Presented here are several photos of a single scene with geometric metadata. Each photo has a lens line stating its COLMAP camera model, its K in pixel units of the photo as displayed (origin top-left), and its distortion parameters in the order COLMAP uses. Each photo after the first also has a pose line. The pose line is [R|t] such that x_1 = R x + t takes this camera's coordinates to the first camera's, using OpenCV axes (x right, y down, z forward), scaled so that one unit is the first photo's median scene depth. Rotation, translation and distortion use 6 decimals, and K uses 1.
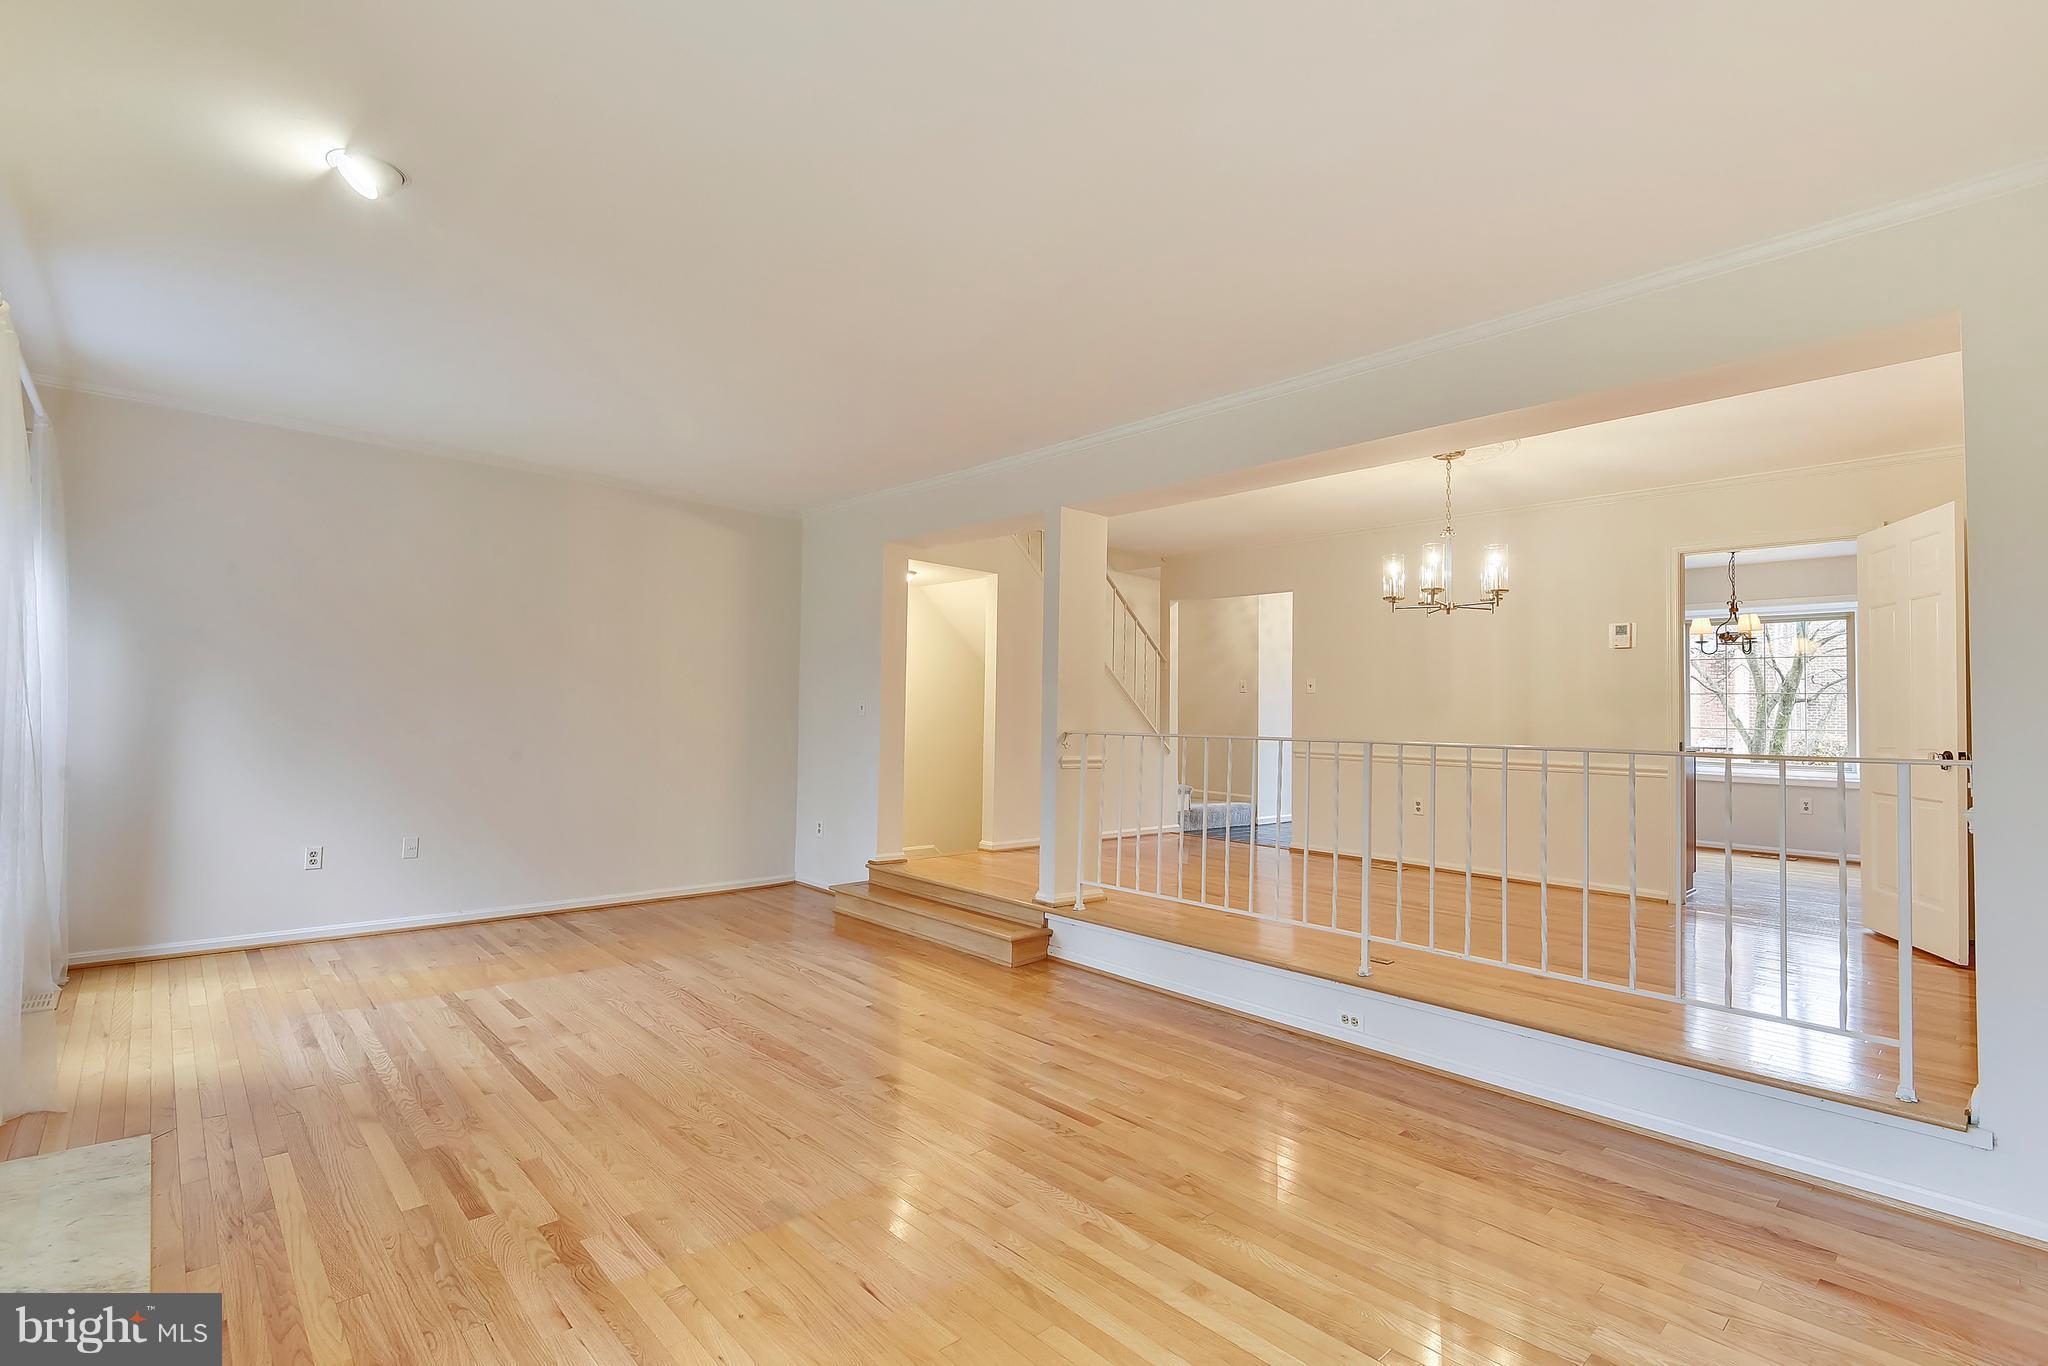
lens RADIAL K [[948.6, 0, 1024.3], [0, 948.6, 687.8], [0, 0, 1]] dist [0.018916, -0.001352]
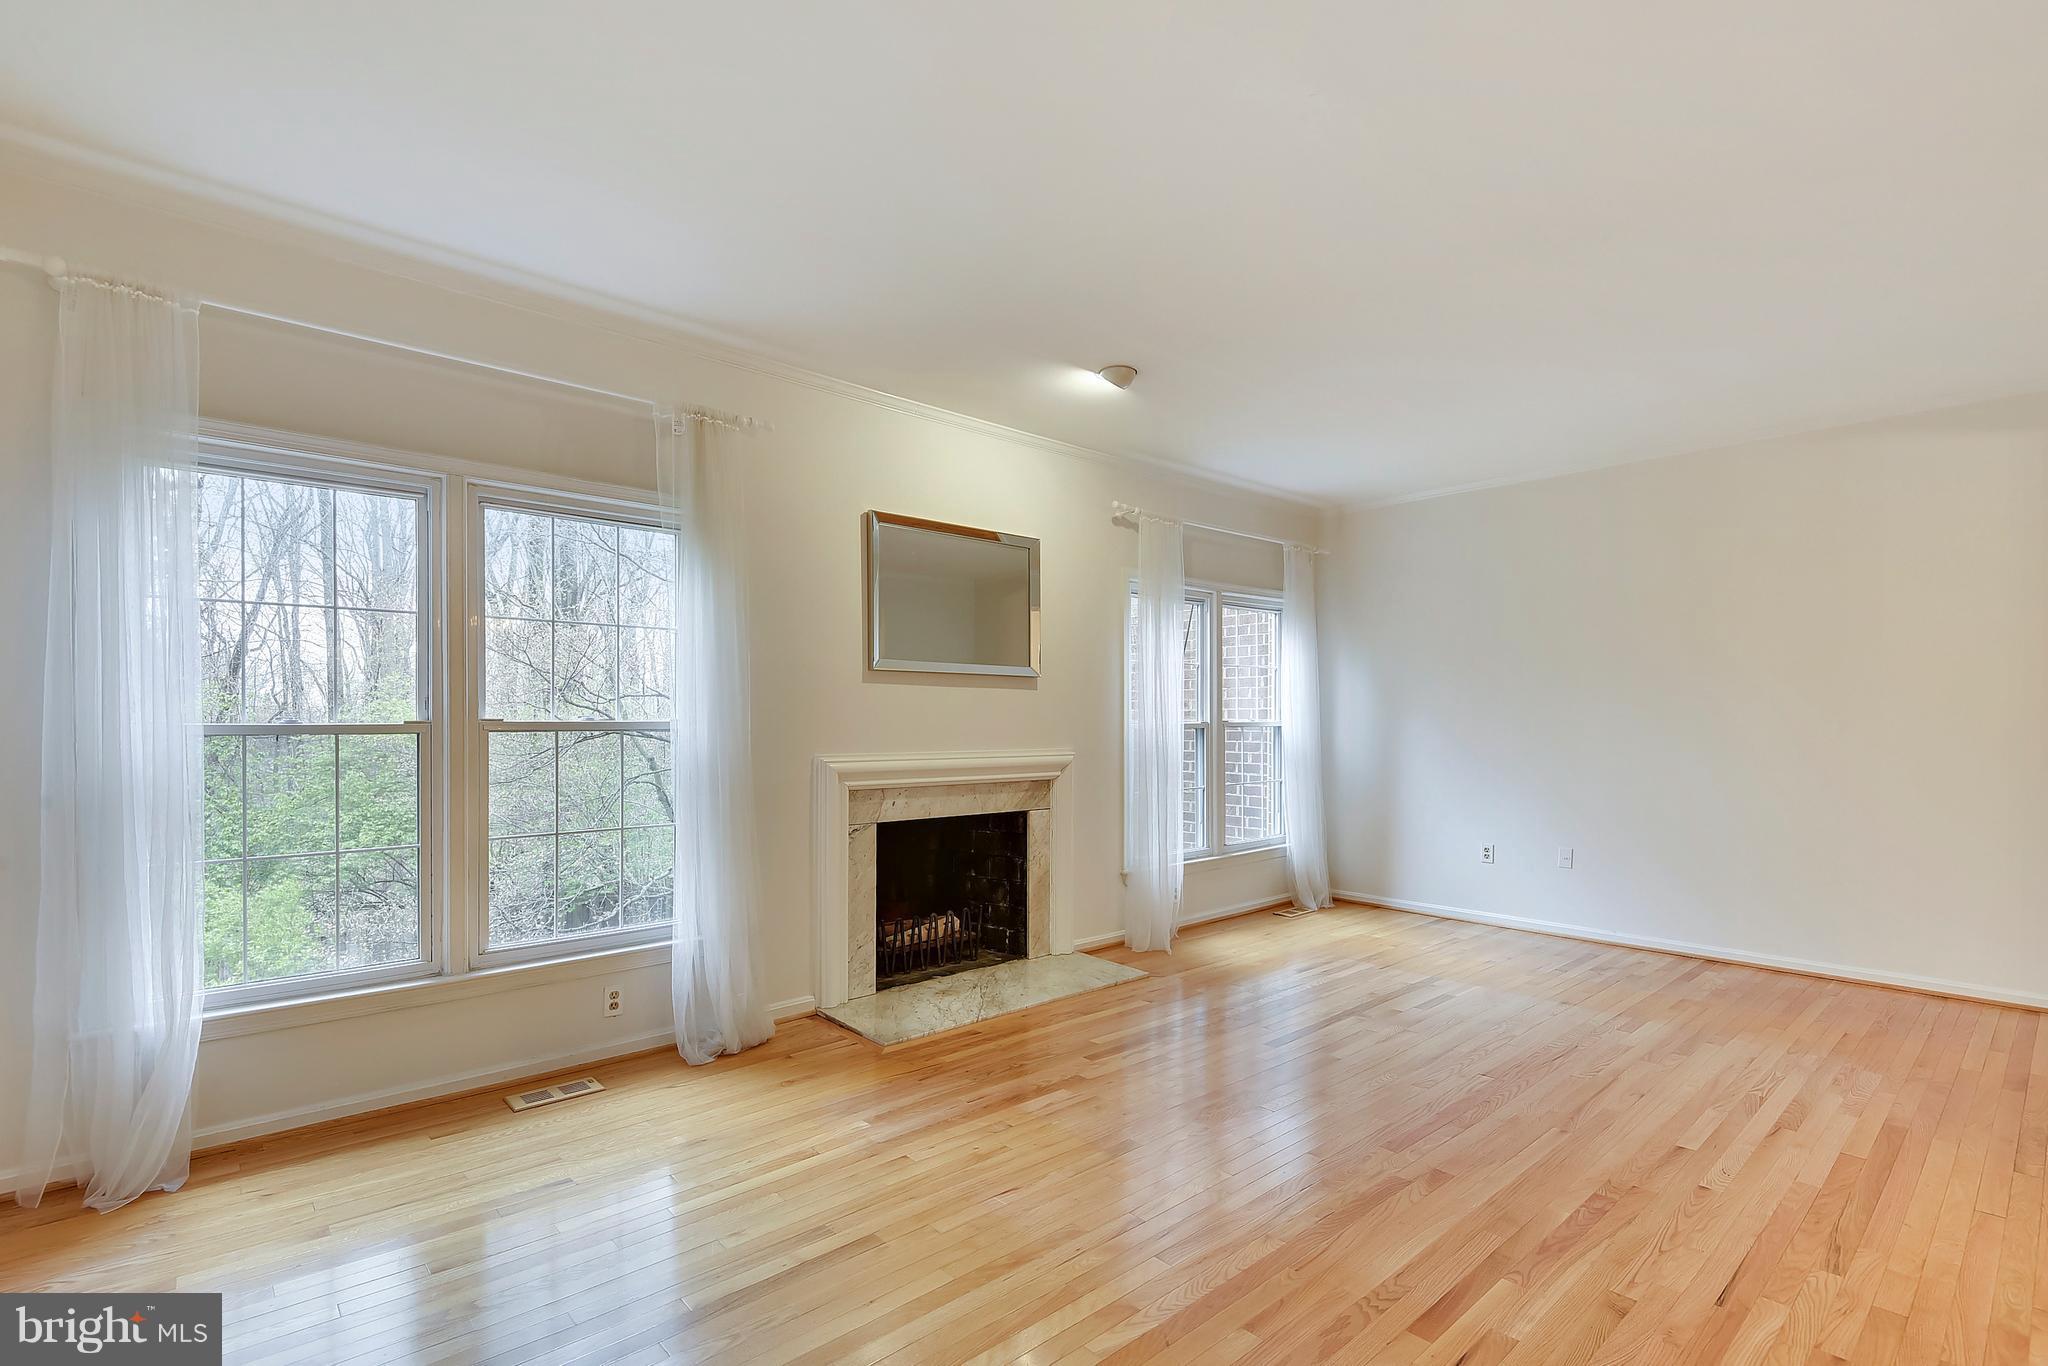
lens RADIAL K [[937.6, 0, 983.4], [0, 937.6, 726.4], [0, 0, 1]] dist [-0.012721, 0.000070]
pose [[-0.042582, -0.014523, -0.998987, 0.640244], [0.027578, 0.999496, -0.015706, 0.032419], [0.998712, -0.028219, -0.042160, 0.638134]]
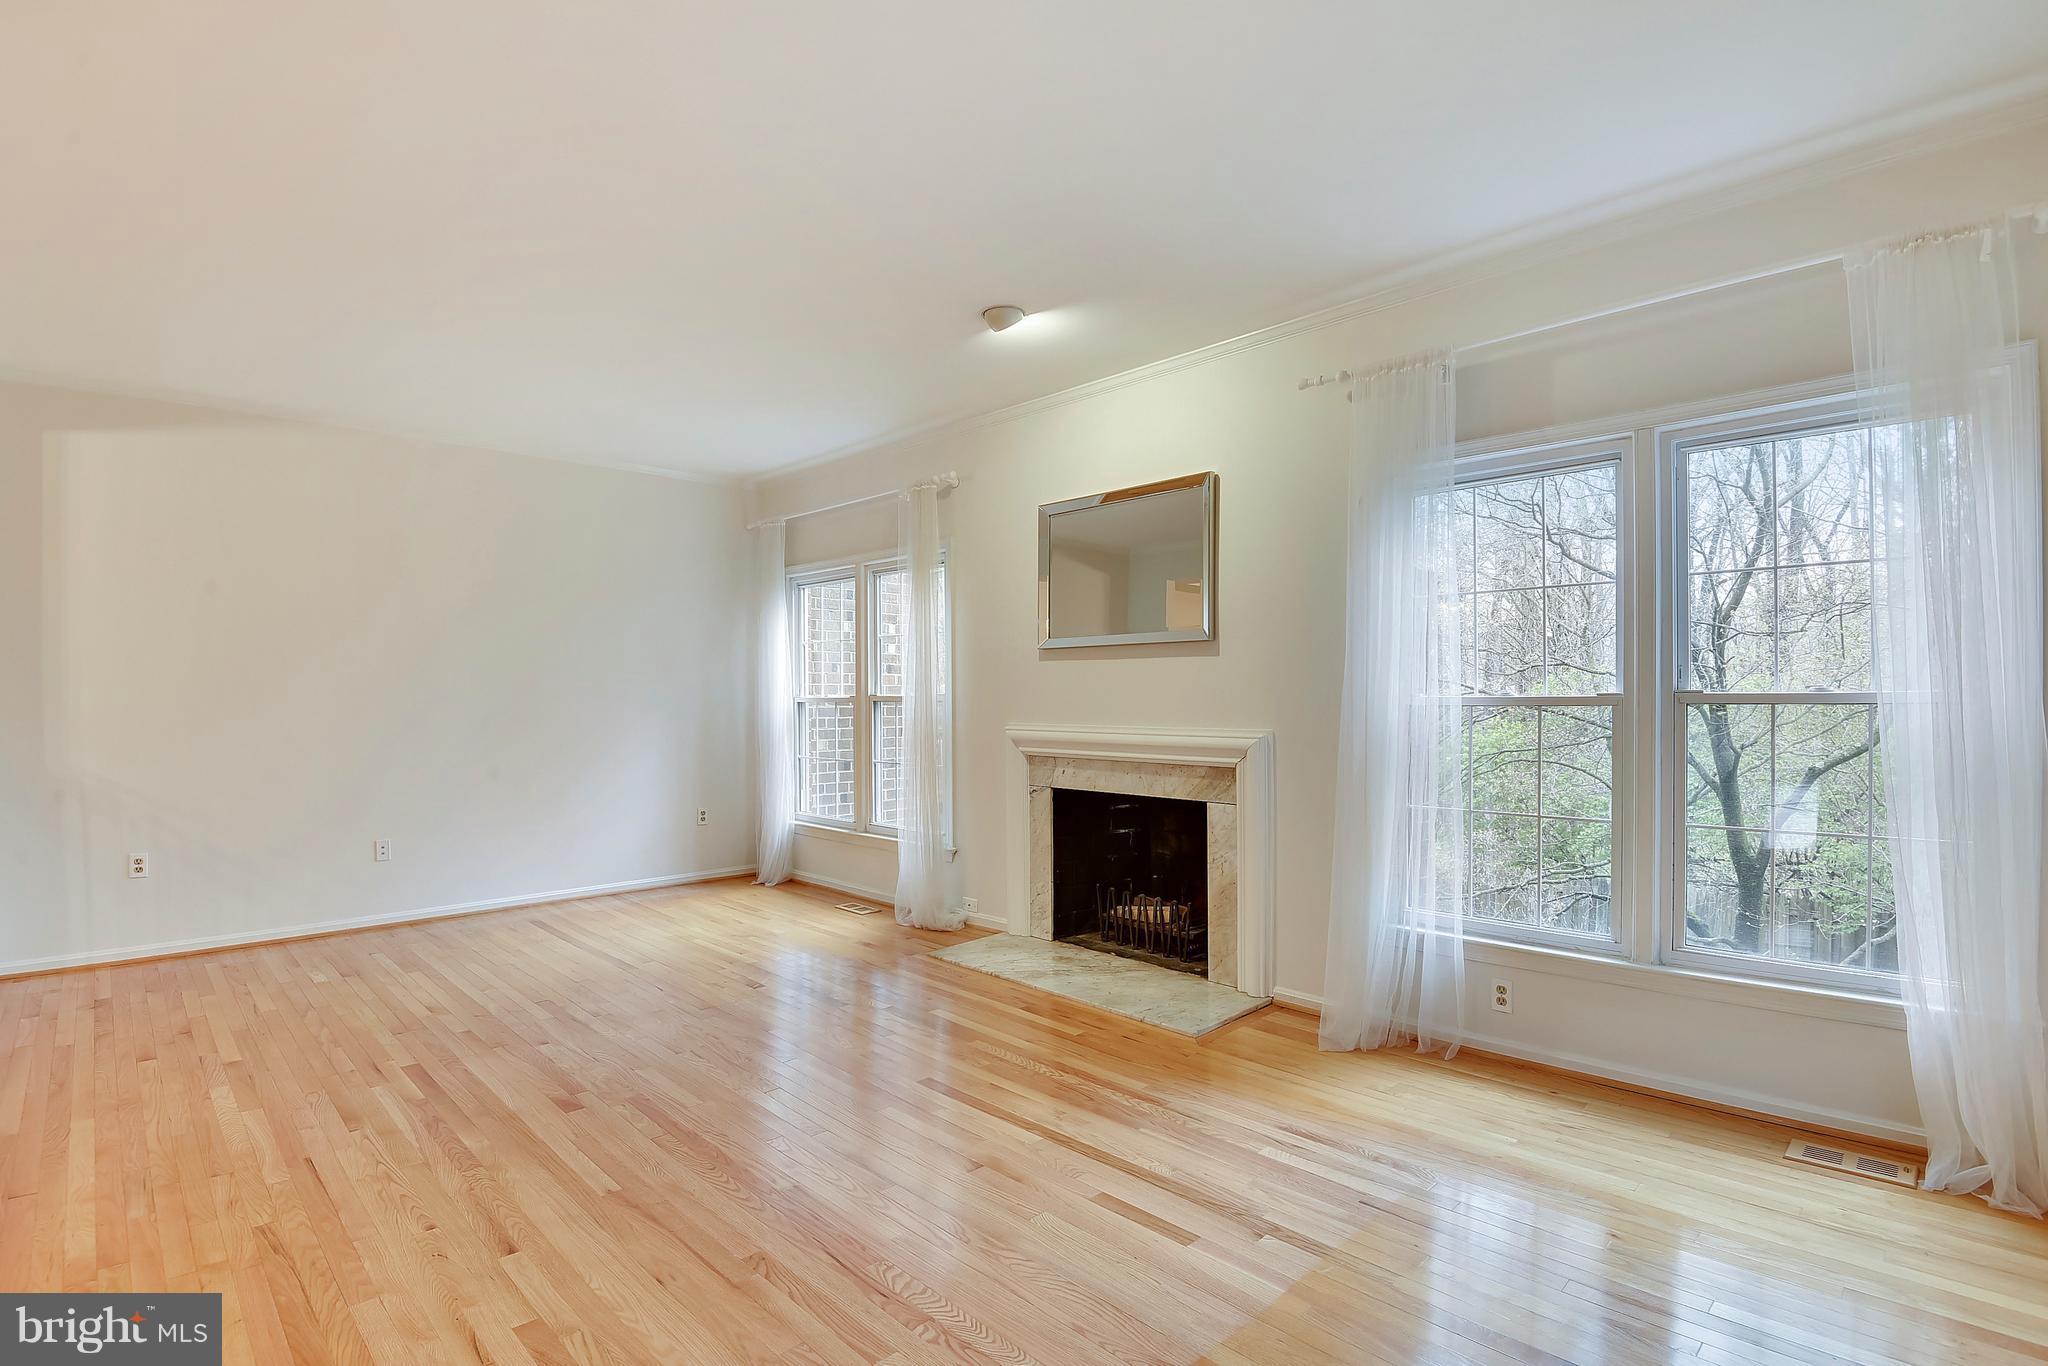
lens RADIAL K [[974.8, 0, 1028.1], [0, 974.8, 708.2], [0, 0, 1]] dist [-0.003962, -0.001463]
pose [[-0.999237, -0.015881, -0.035685, -0.513578], [-0.015344, 0.999766, -0.015277, 0.043495], [0.035919, -0.014718, -0.999246, 1.867773]]
